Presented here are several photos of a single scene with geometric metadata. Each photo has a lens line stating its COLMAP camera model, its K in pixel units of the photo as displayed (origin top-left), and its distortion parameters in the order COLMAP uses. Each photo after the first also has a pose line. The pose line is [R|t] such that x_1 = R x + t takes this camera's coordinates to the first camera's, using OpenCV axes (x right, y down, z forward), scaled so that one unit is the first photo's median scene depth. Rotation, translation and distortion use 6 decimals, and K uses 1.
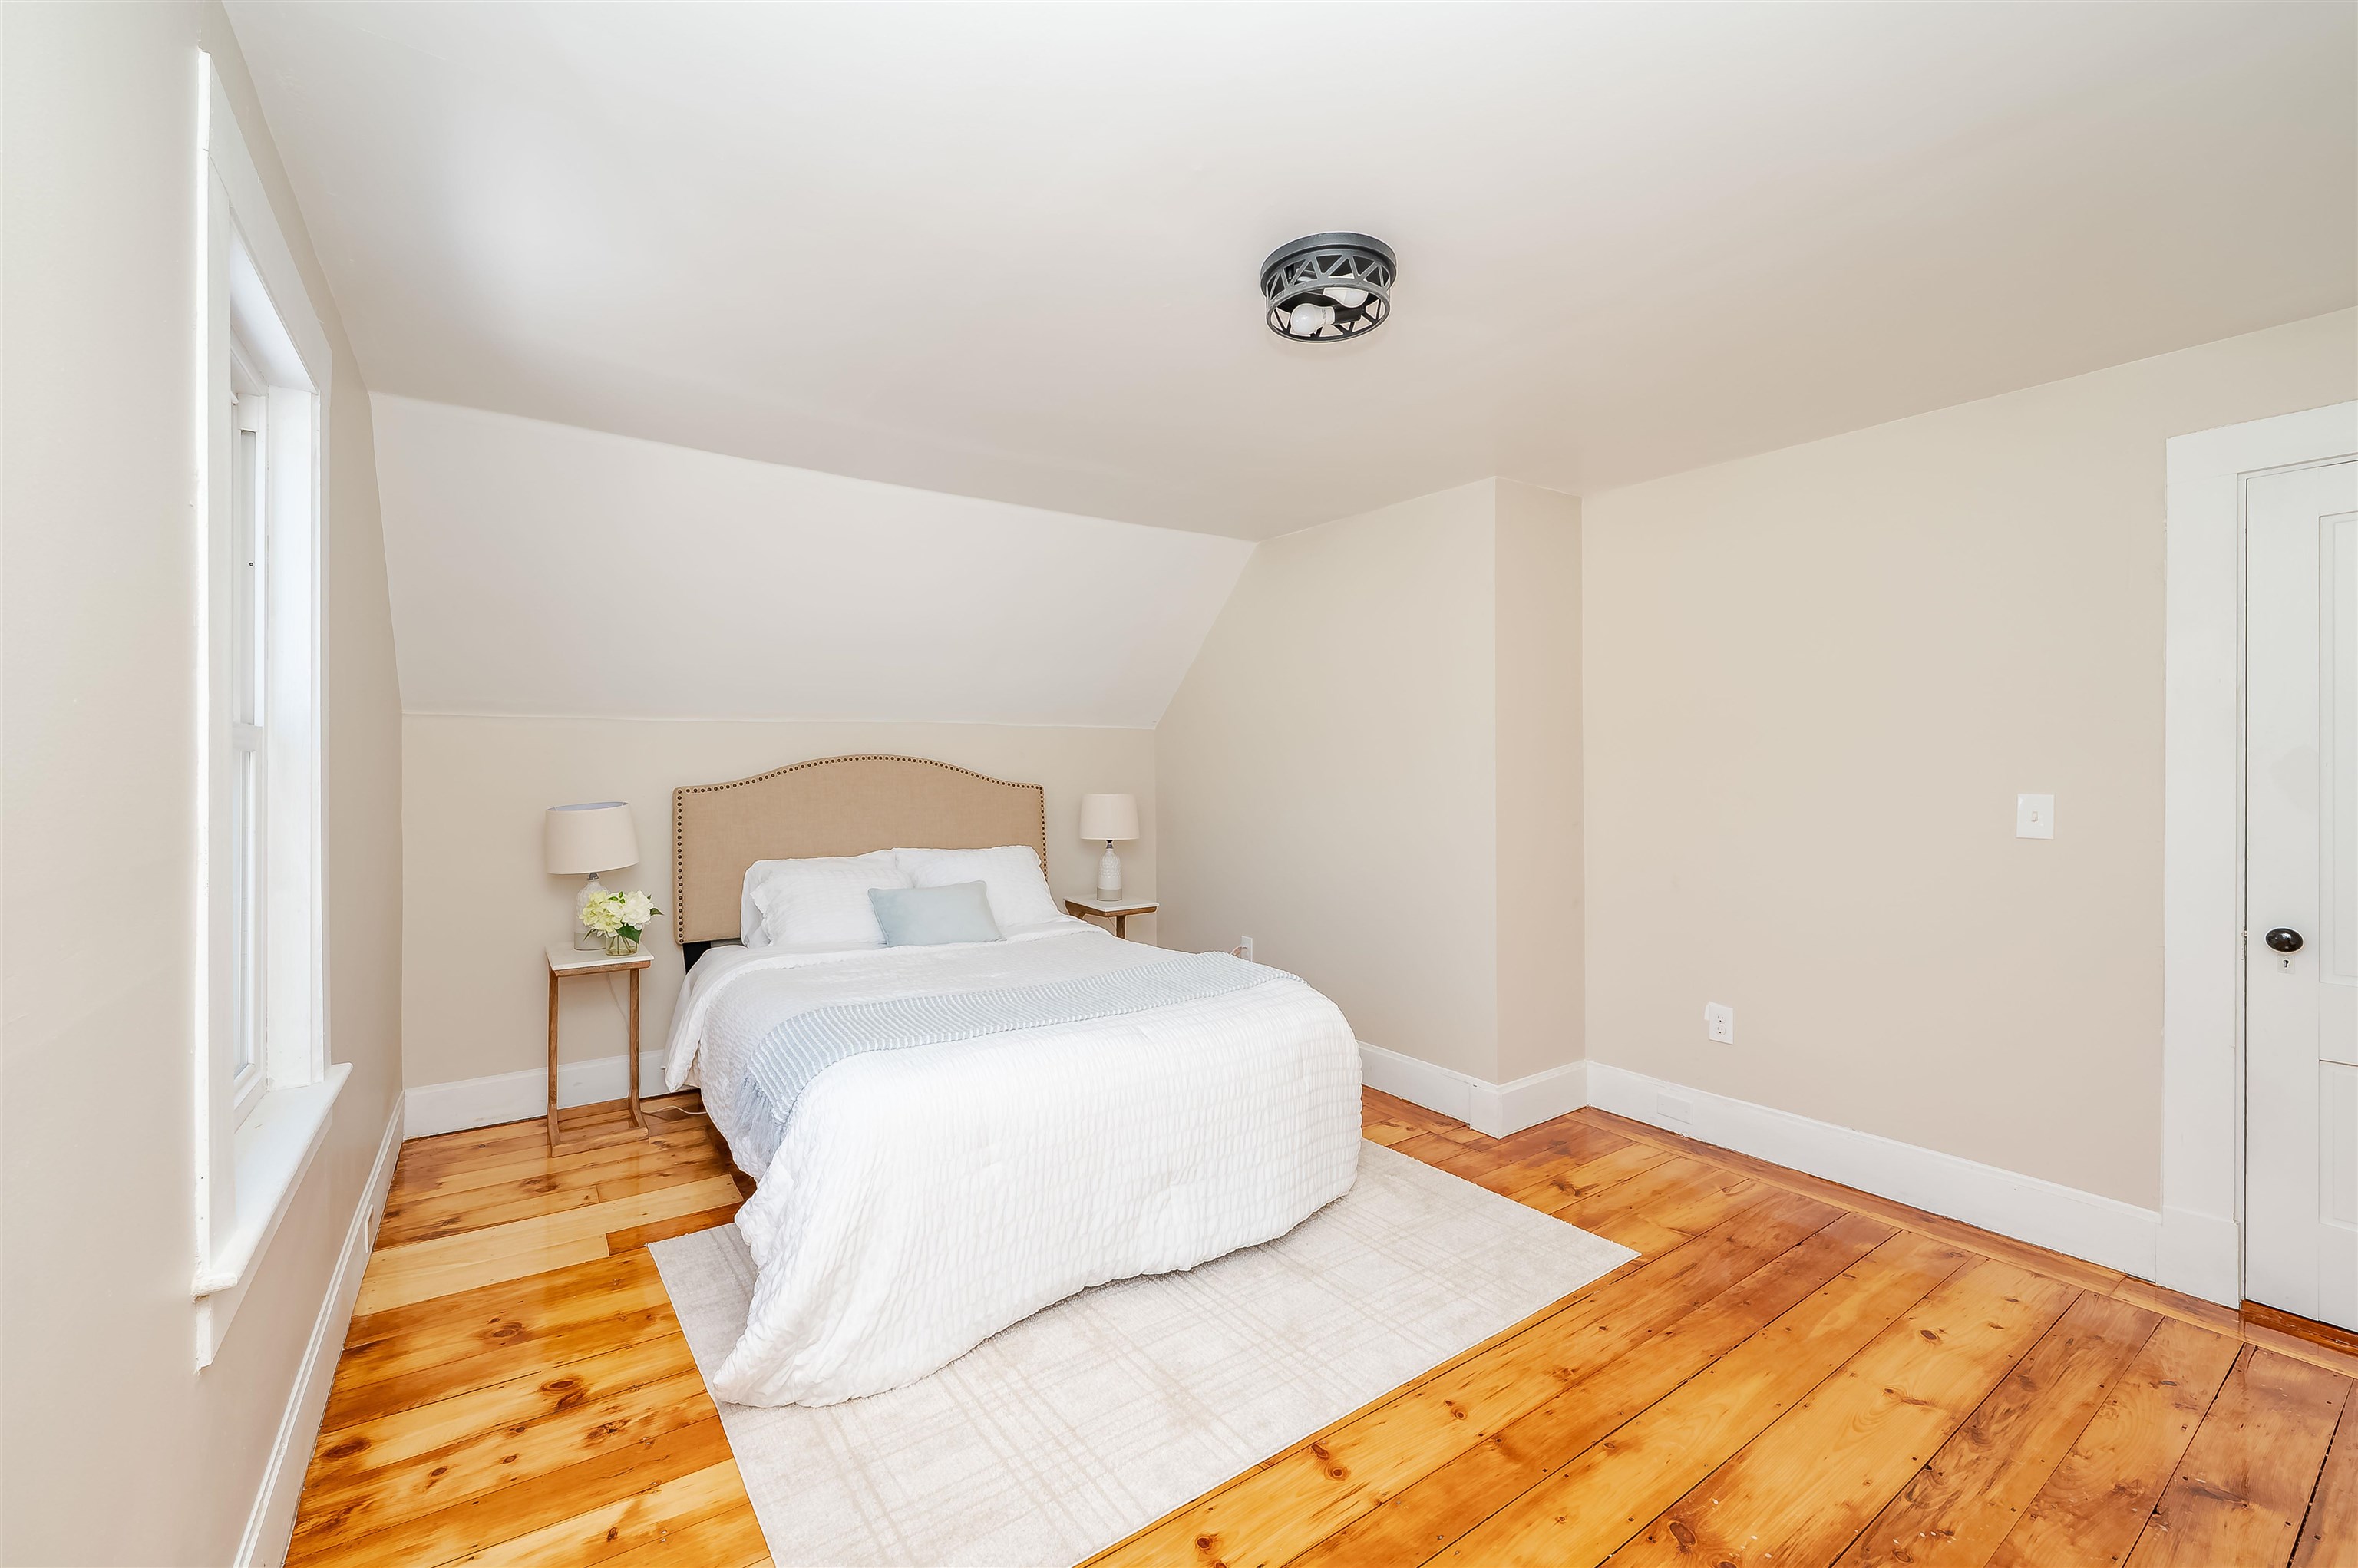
lens RADIAL K [[961.9, 0, 1184.7], [0, 961.9, 758.4], [0, 0, 1]] dist [0.021392, -0.013548]
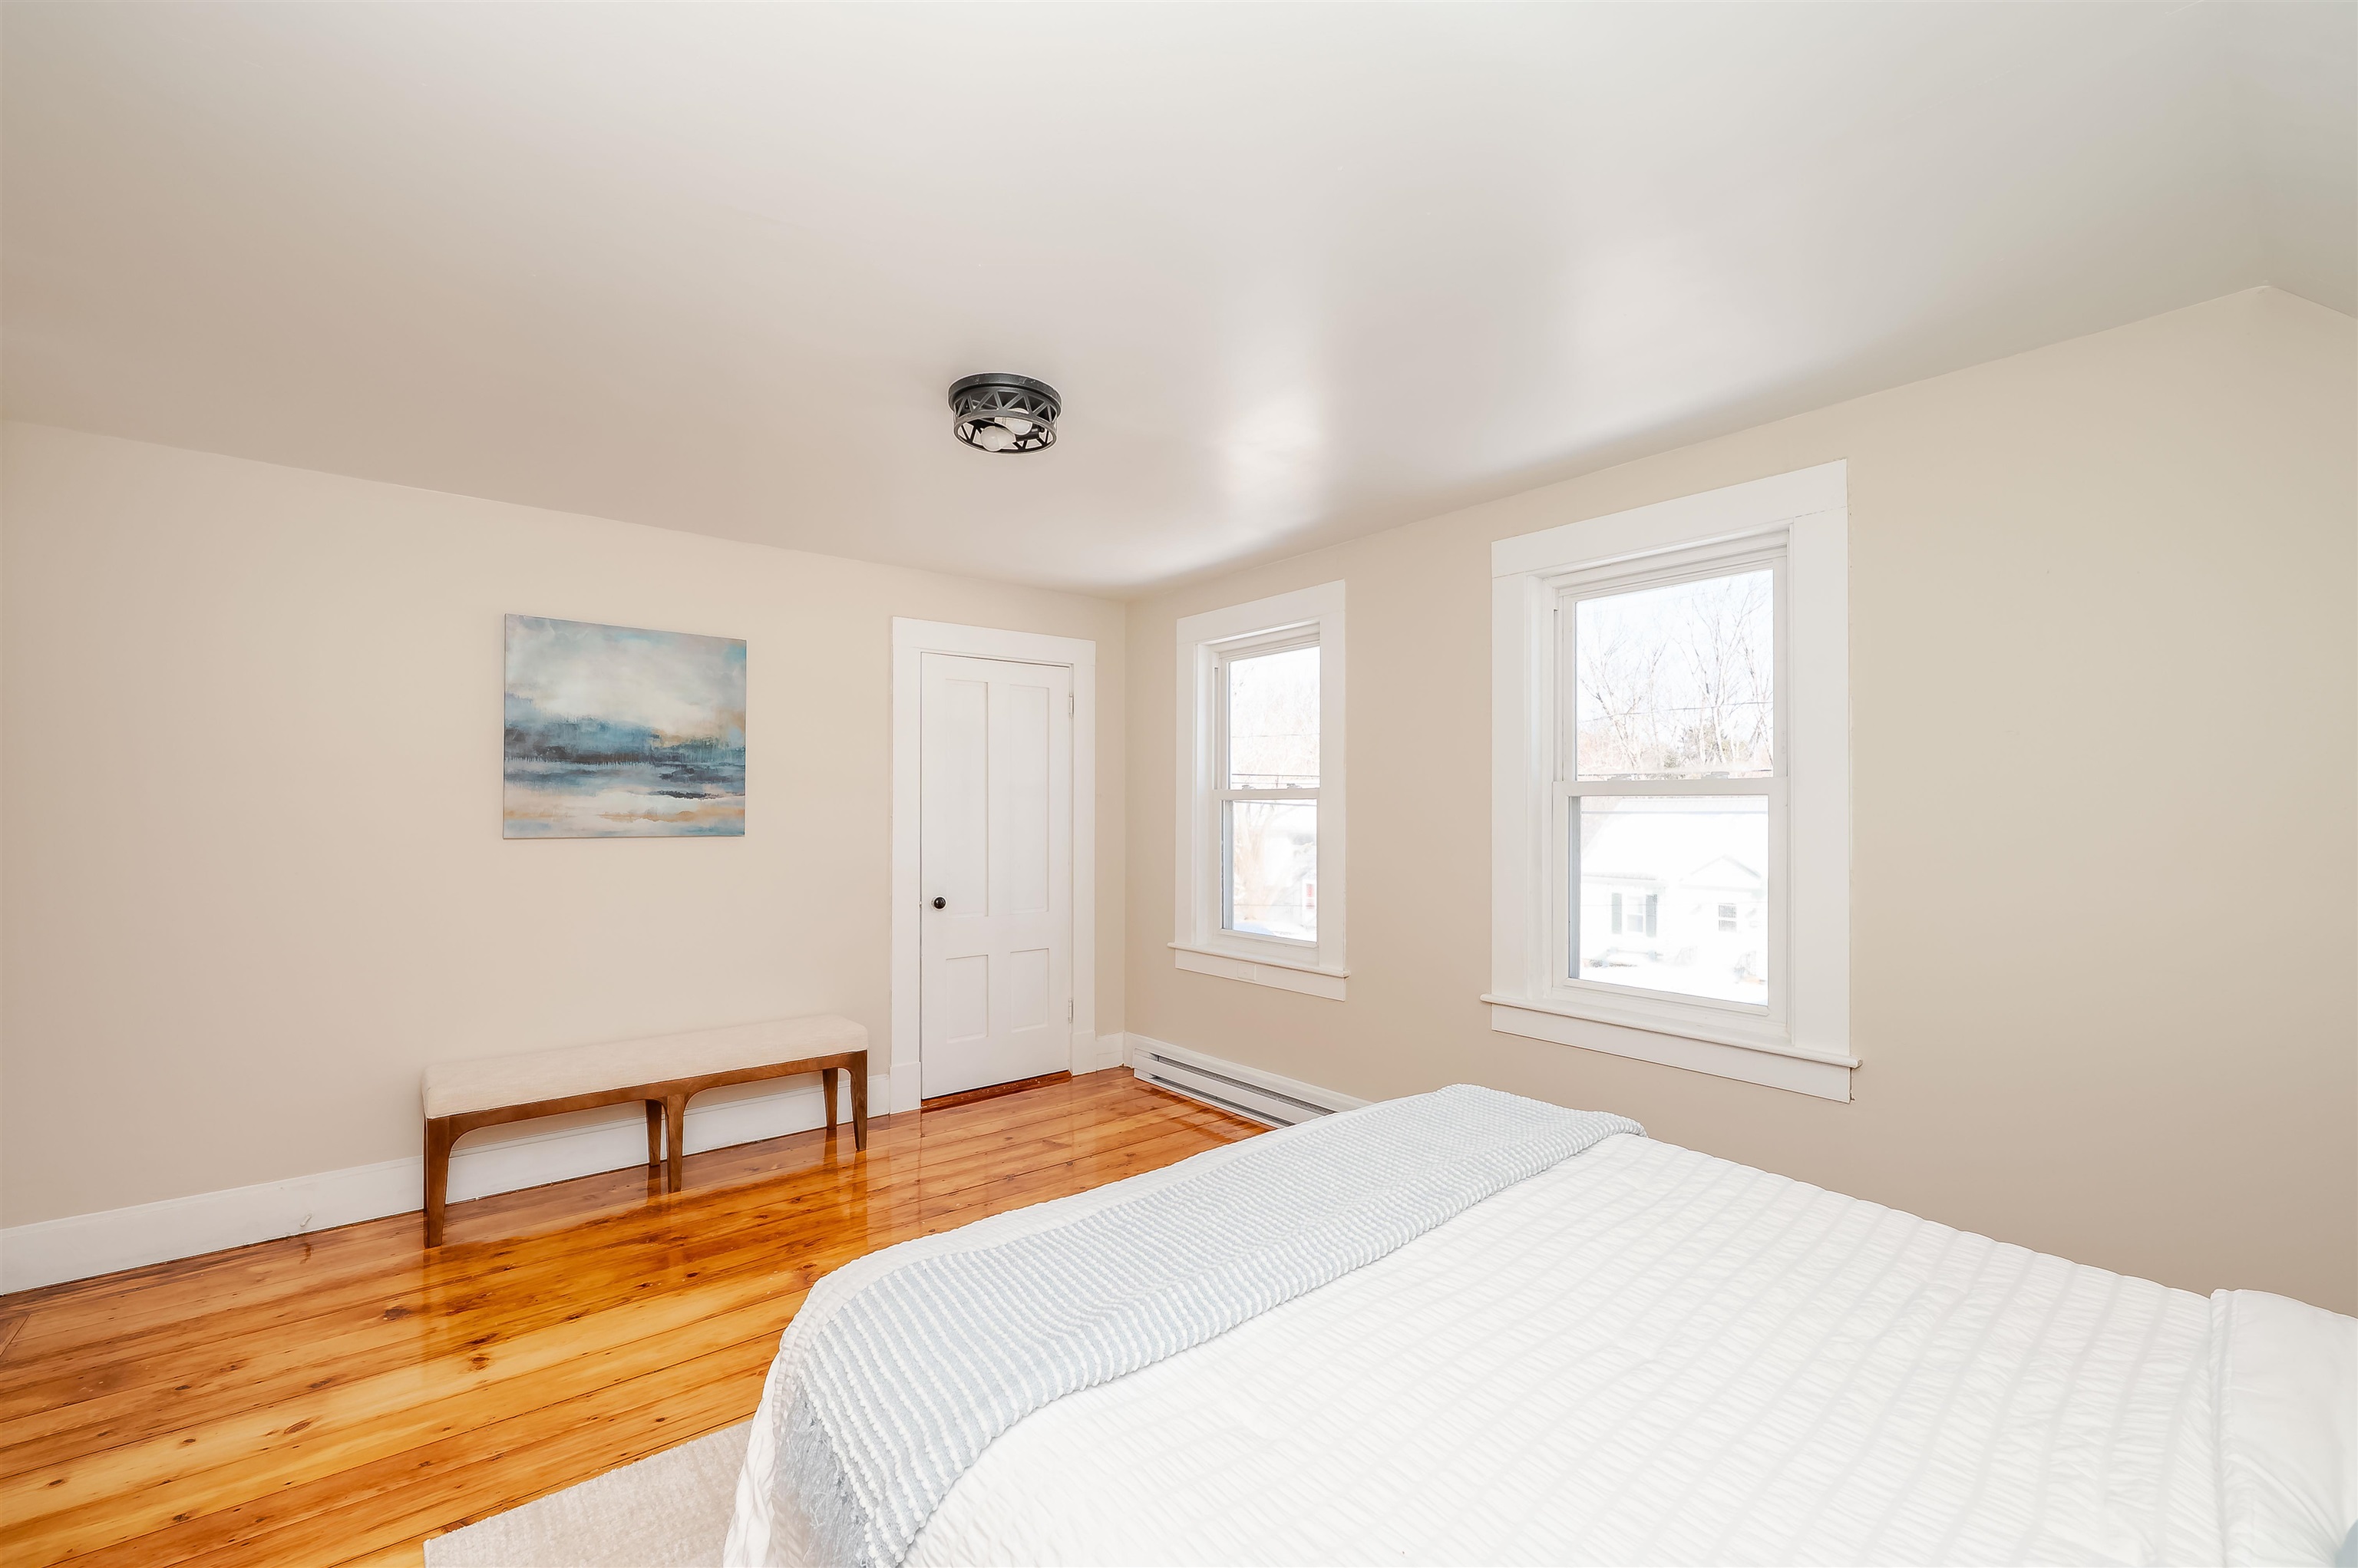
lens RADIAL K [[960.2, 0, 1186.0], [0, 960.2, 813.3], [0, 0, 1]] dist [-0.002054, -0.000106]
pose [[-0.996727, -0.001471, -0.080832, 0.011258], [-0.000114, 0.999859, -0.016784, 0.034155], [0.080846, -0.016720, -0.996586, 1.993357]]
